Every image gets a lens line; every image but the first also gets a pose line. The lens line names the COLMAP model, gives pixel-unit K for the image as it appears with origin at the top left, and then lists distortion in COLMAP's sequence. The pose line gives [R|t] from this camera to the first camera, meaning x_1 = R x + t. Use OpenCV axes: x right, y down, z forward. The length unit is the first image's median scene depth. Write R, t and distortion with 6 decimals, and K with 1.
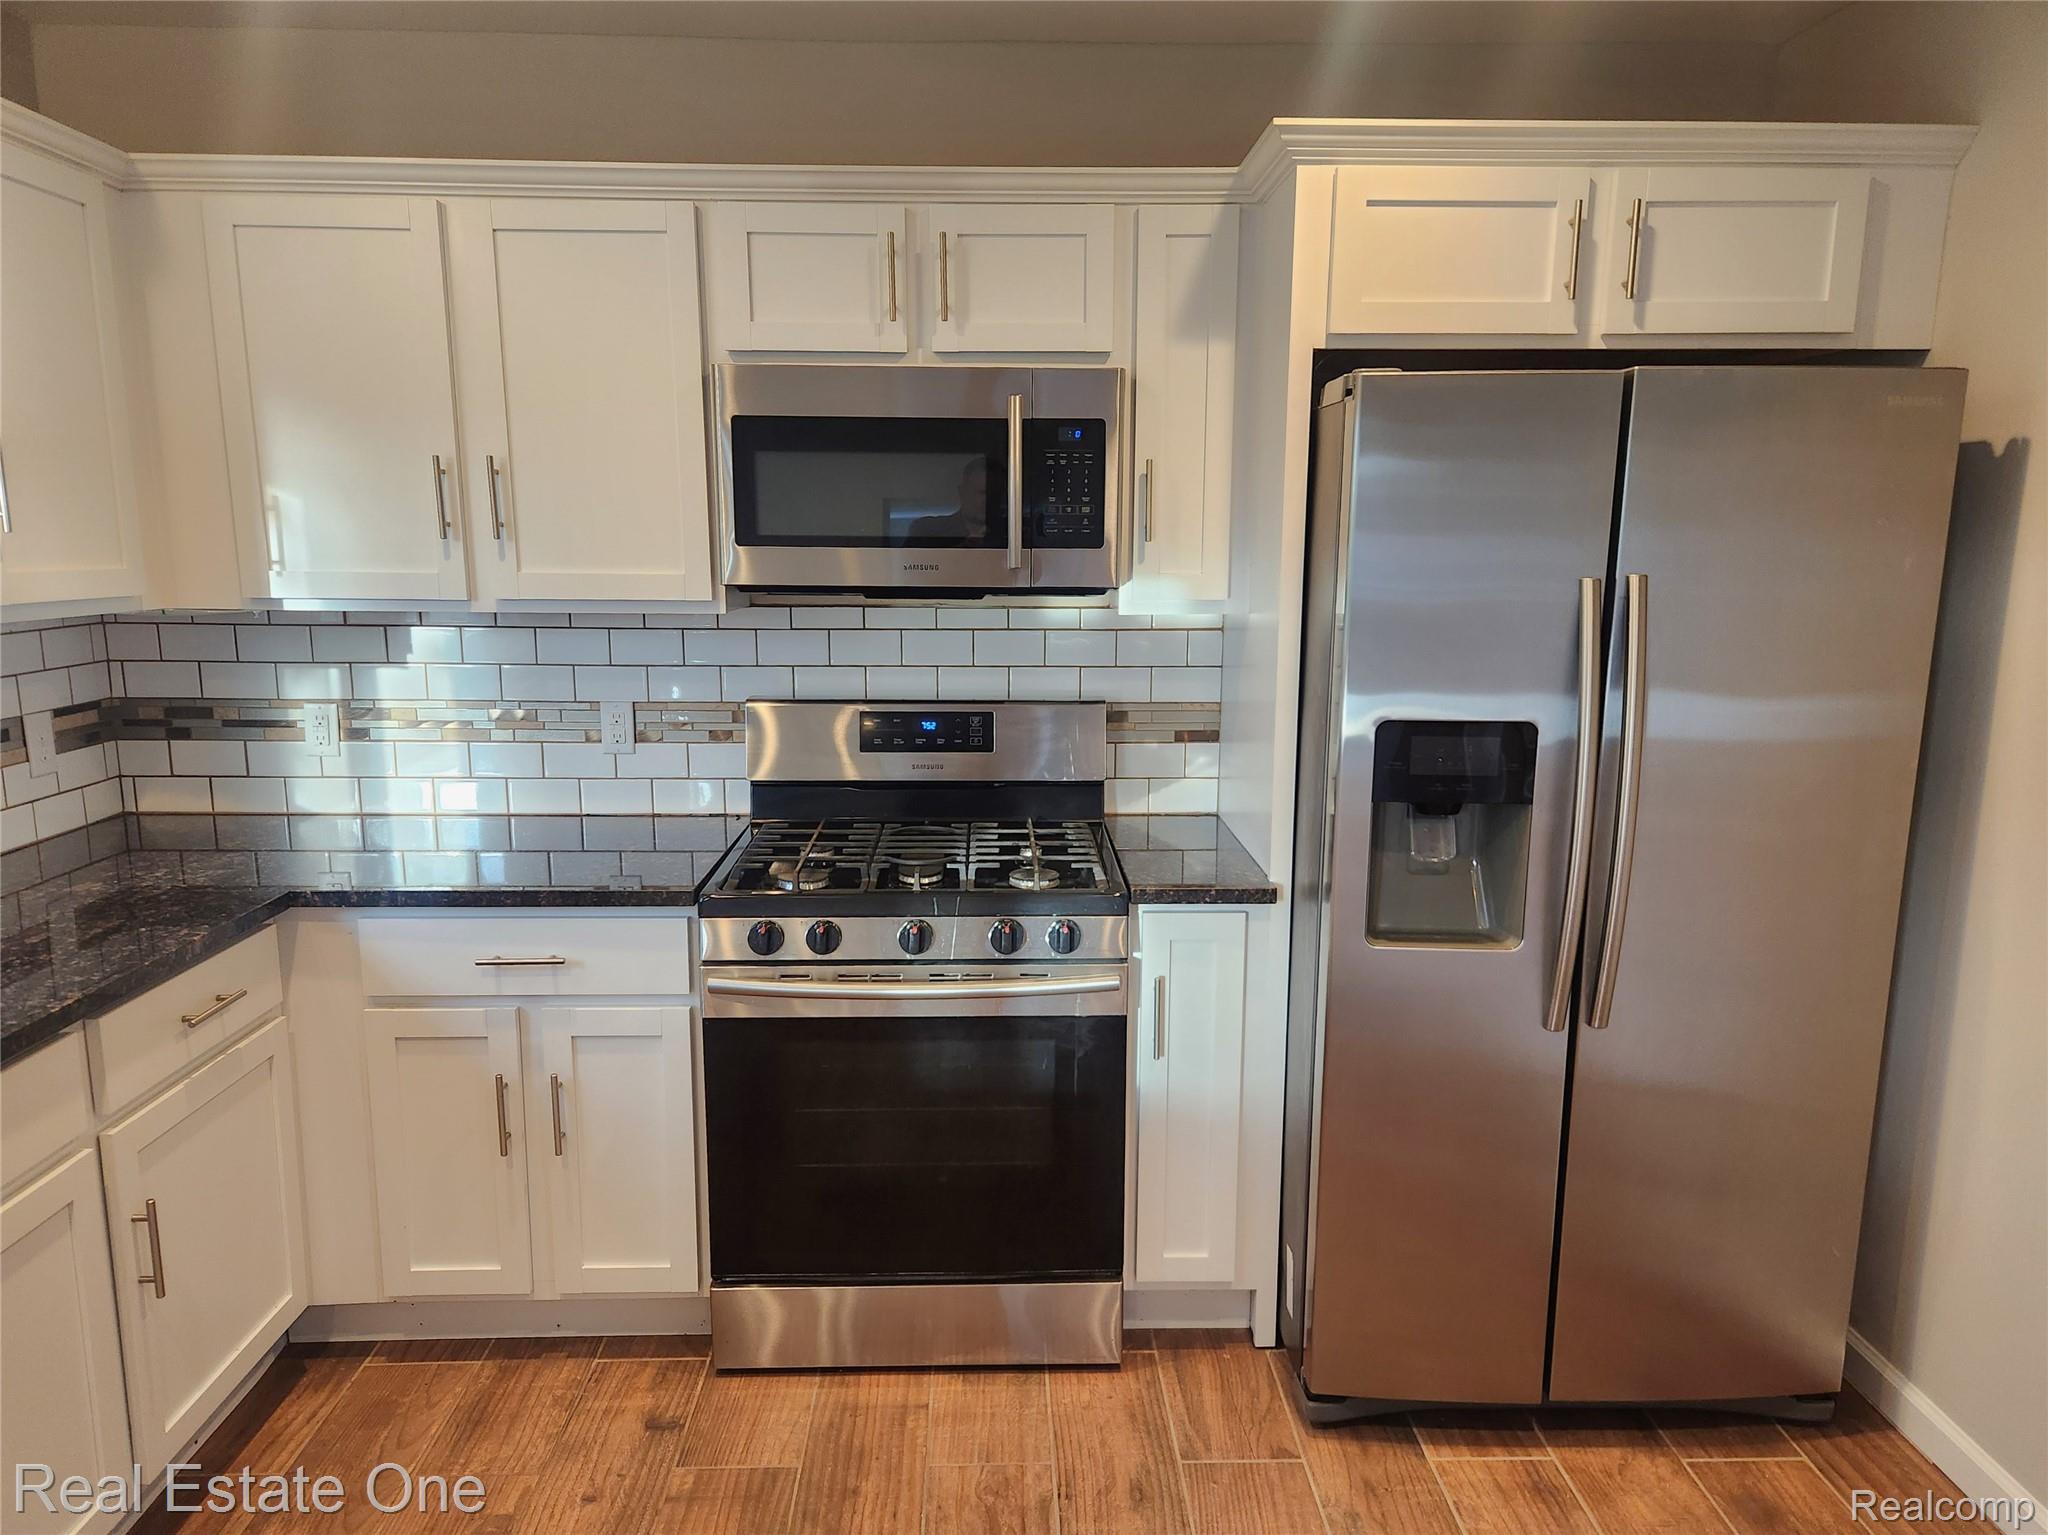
lens RADIAL K [[1400.6, 0, 1028.3], [0, 1400.6, 798.9], [0, 0, 1]] dist [0.070464, -0.054008]
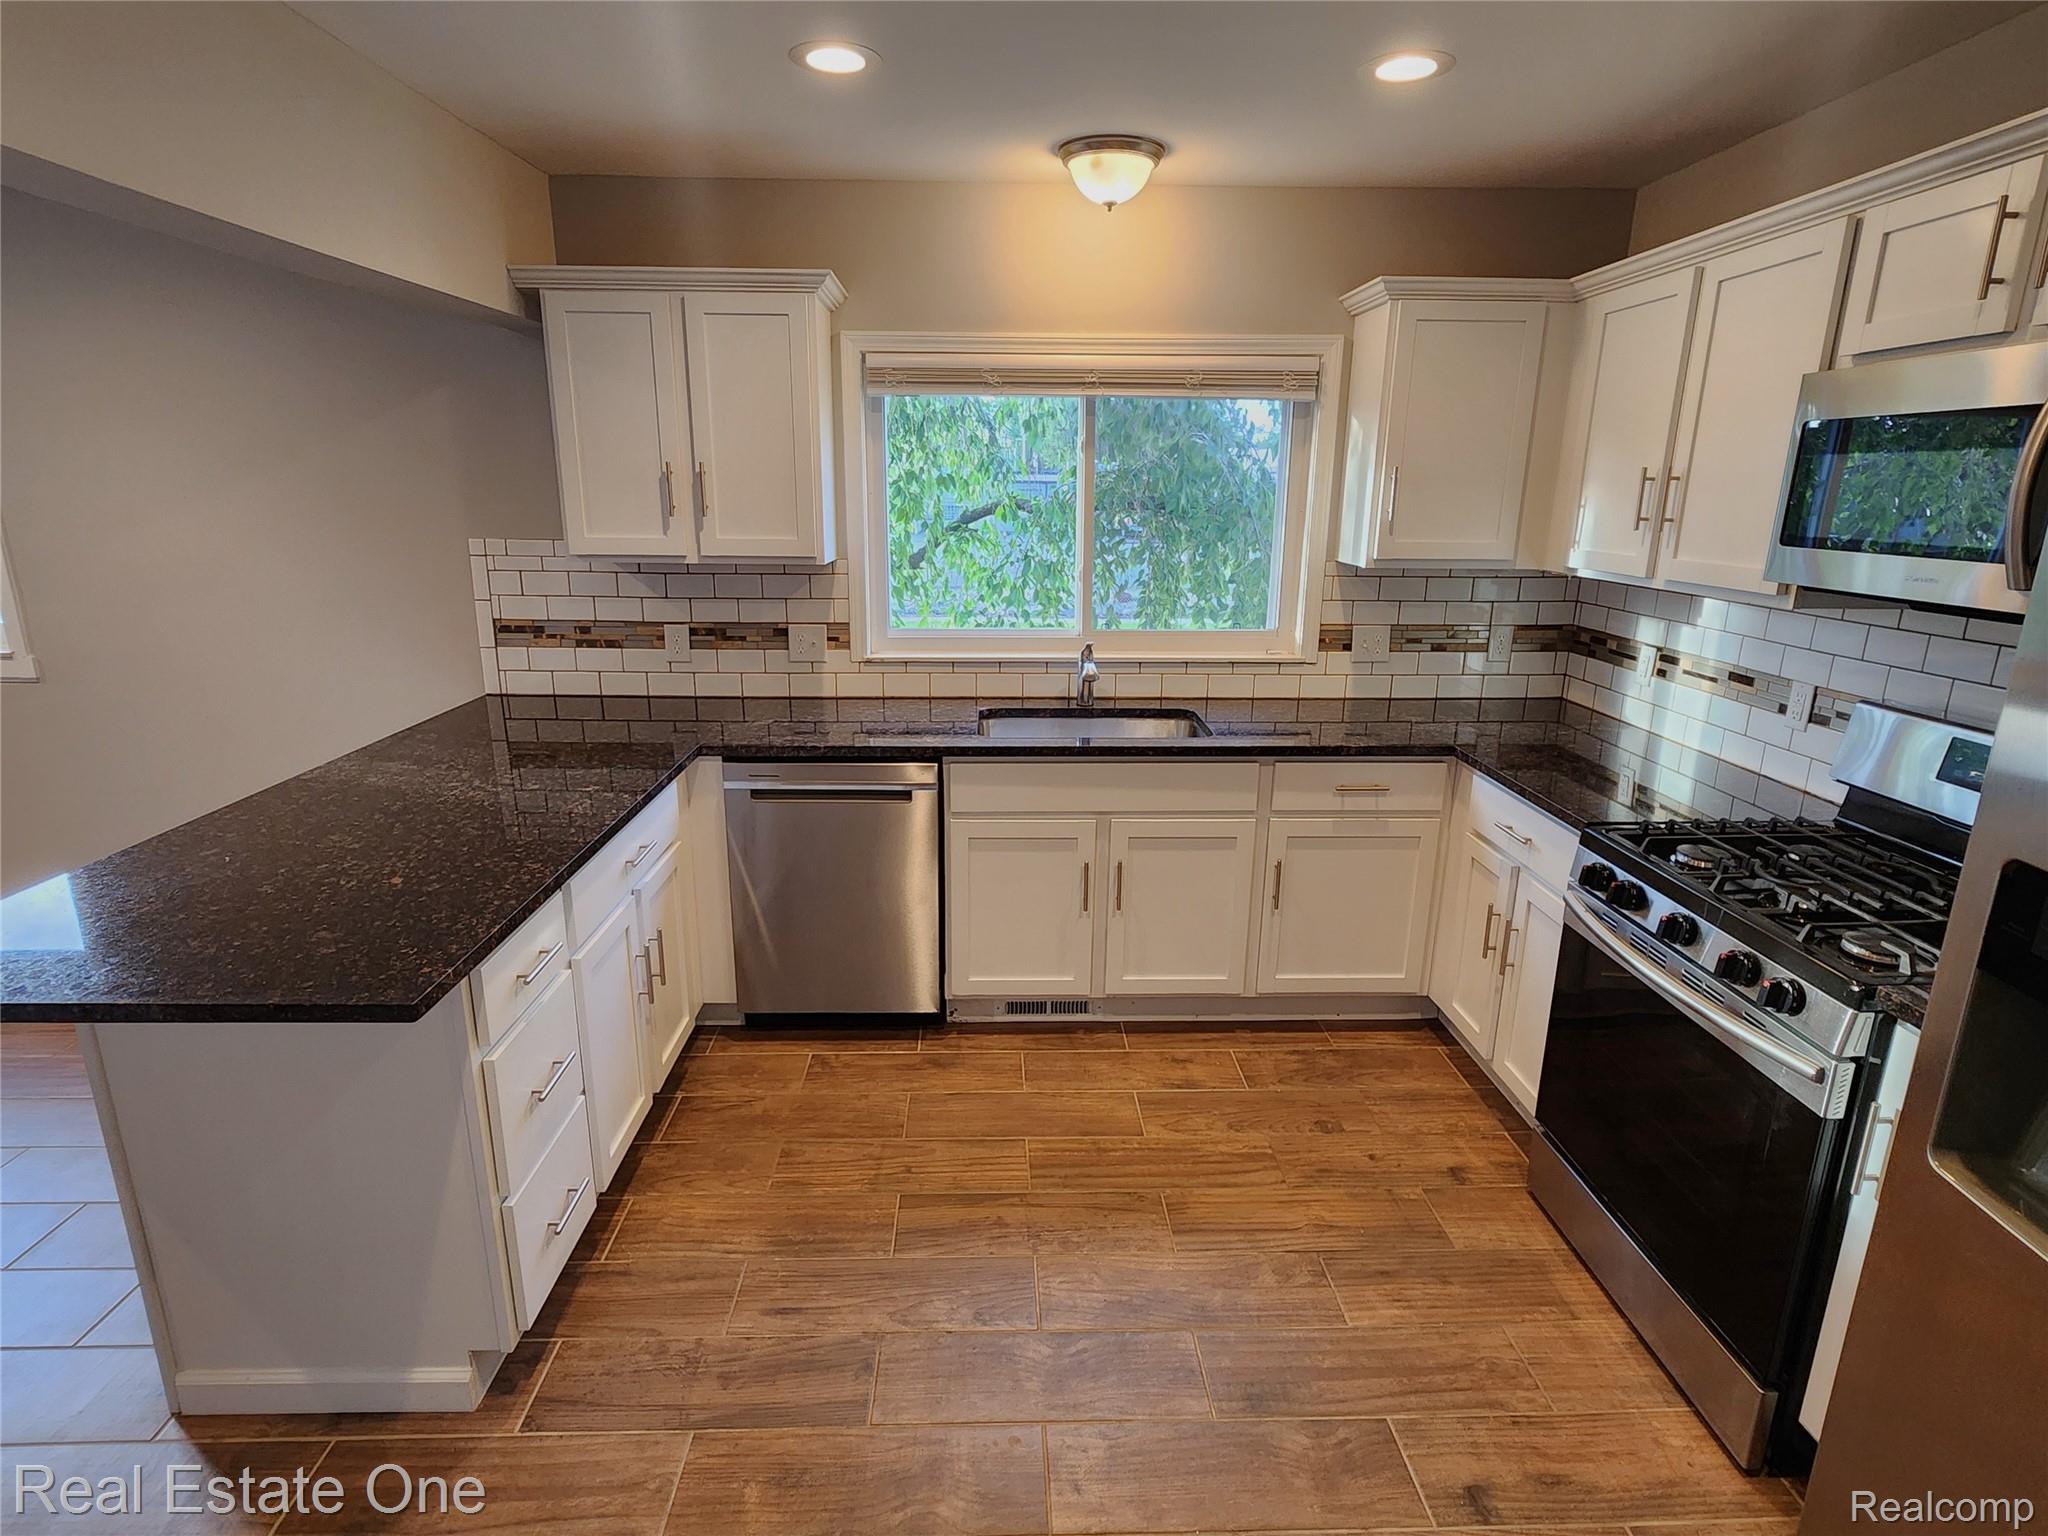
lens RADIAL K [[1045.2, 0, 1014.7], [0, 1045.2, 772.8], [0, 0, 1]] dist [0.000592, 0.000466]
pose [[0.002002, 0.261155, -0.965295, 0.606770], [-0.191483, 0.947535, 0.255953, -0.109813], [0.981494, 0.184325, 0.051904, 0.426895]]
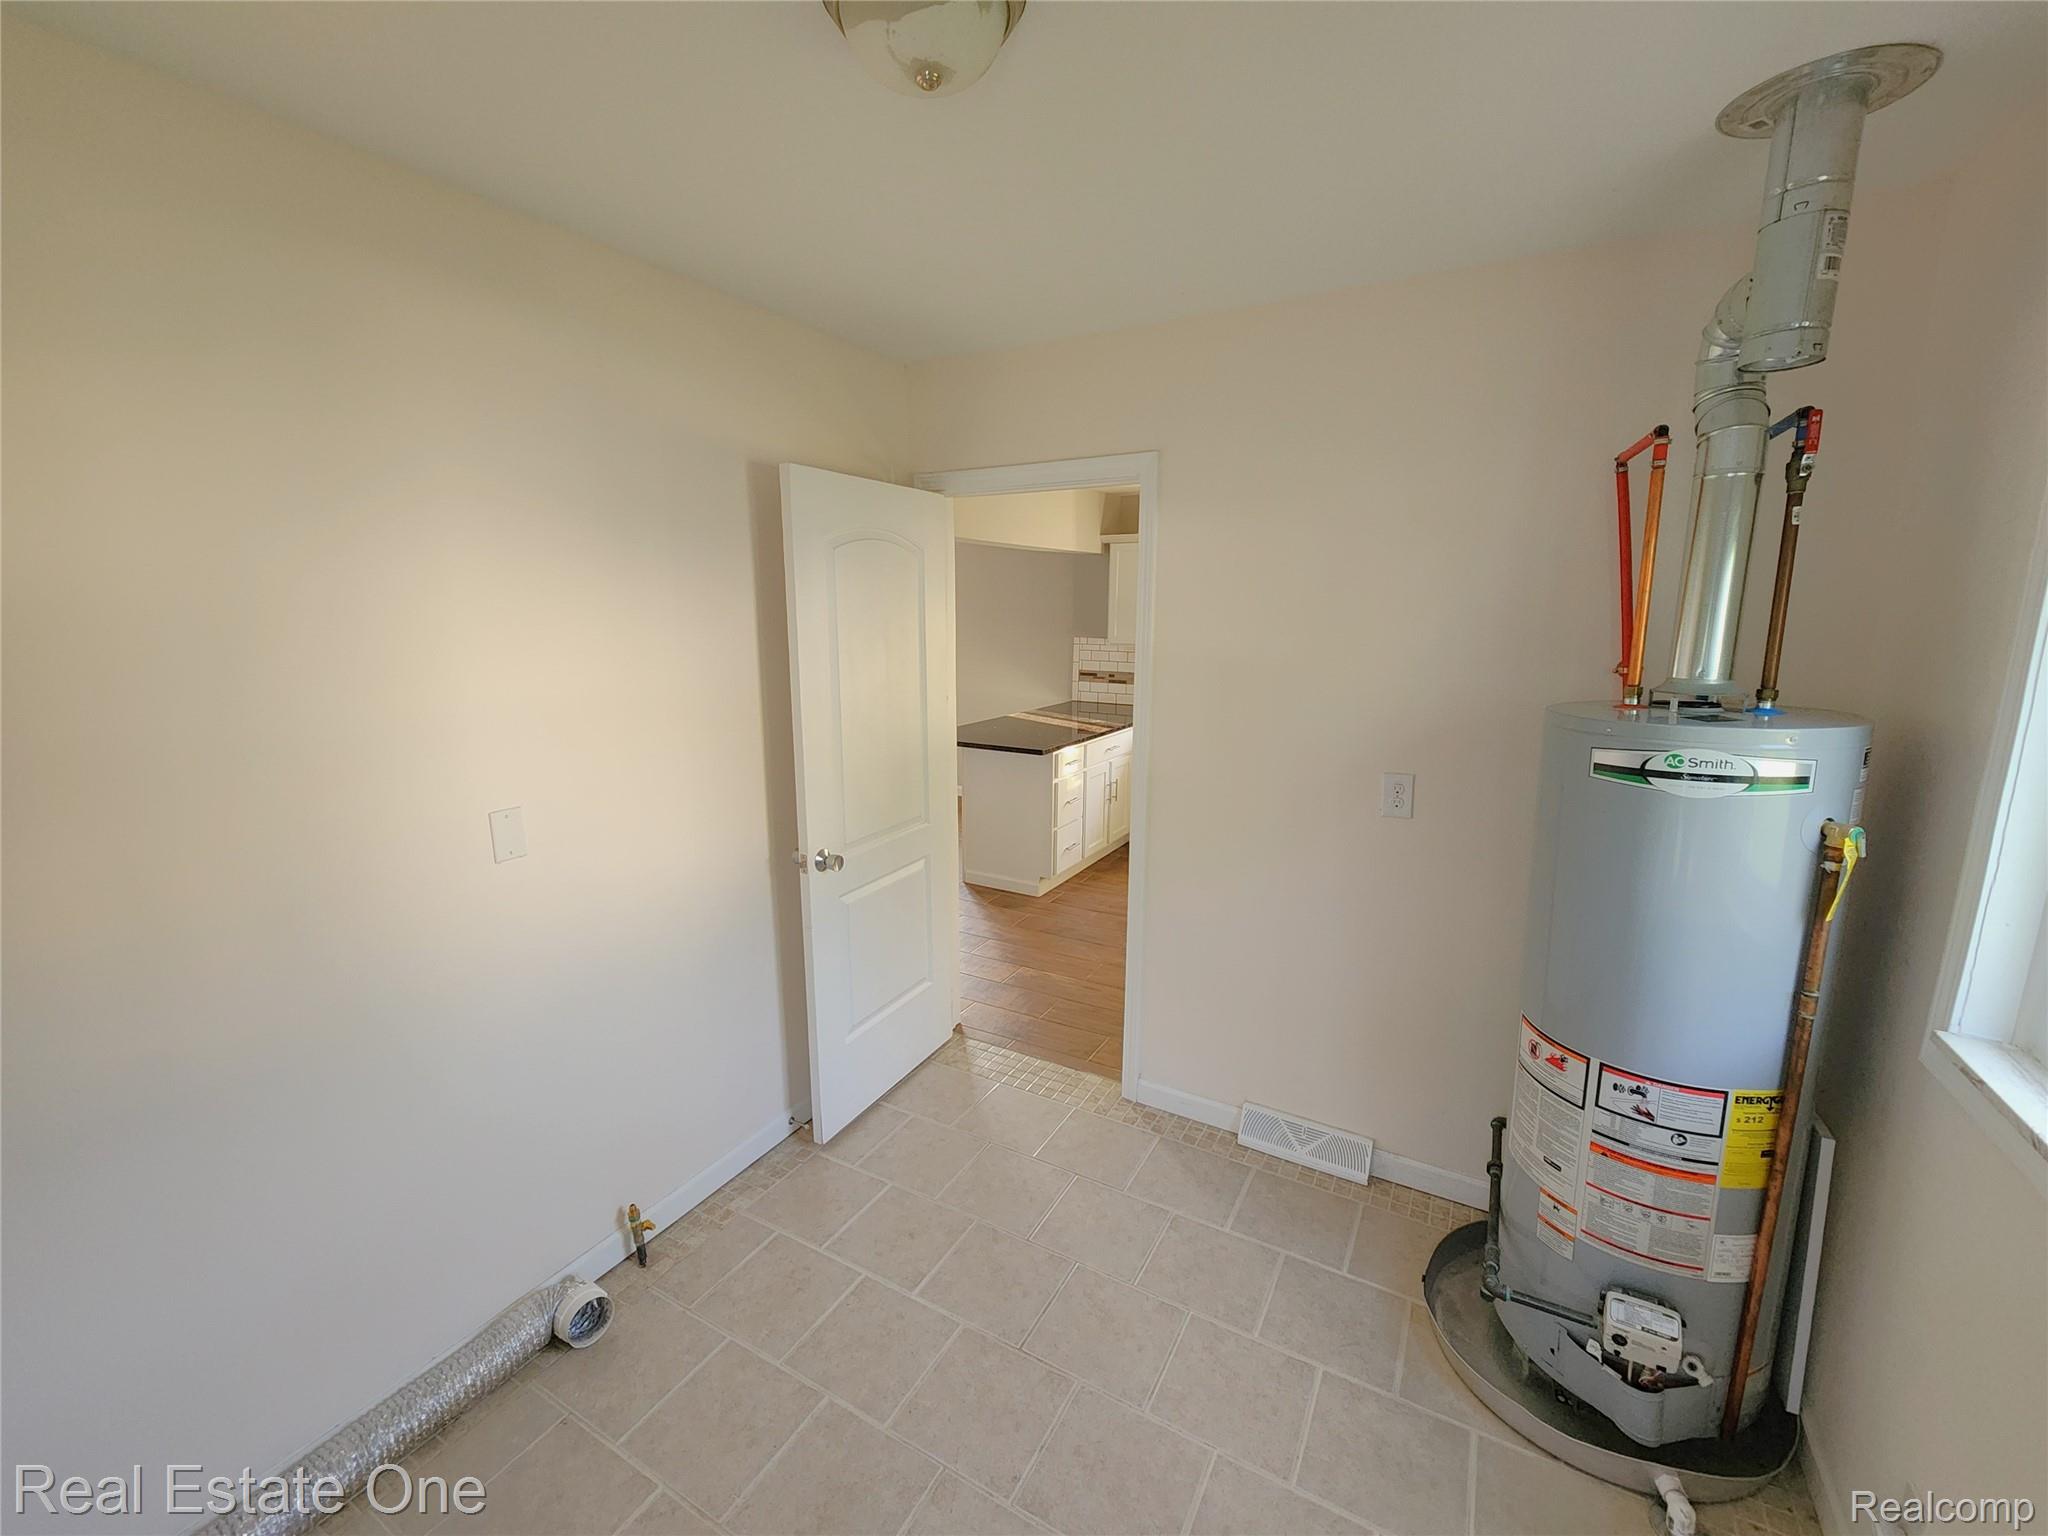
lens RADIAL K [[834.2, 0, 1020.0], [0, 834.2, 767.4], [0, 0, 1]] dist [0.002281, 0.000179]
pose [[-0.515378, 0.154483, -0.842924, 1.597721], [-0.162375, 0.948196, 0.273055, -0.218998], [0.841439, 0.277596, -0.463596, 0.939136]]
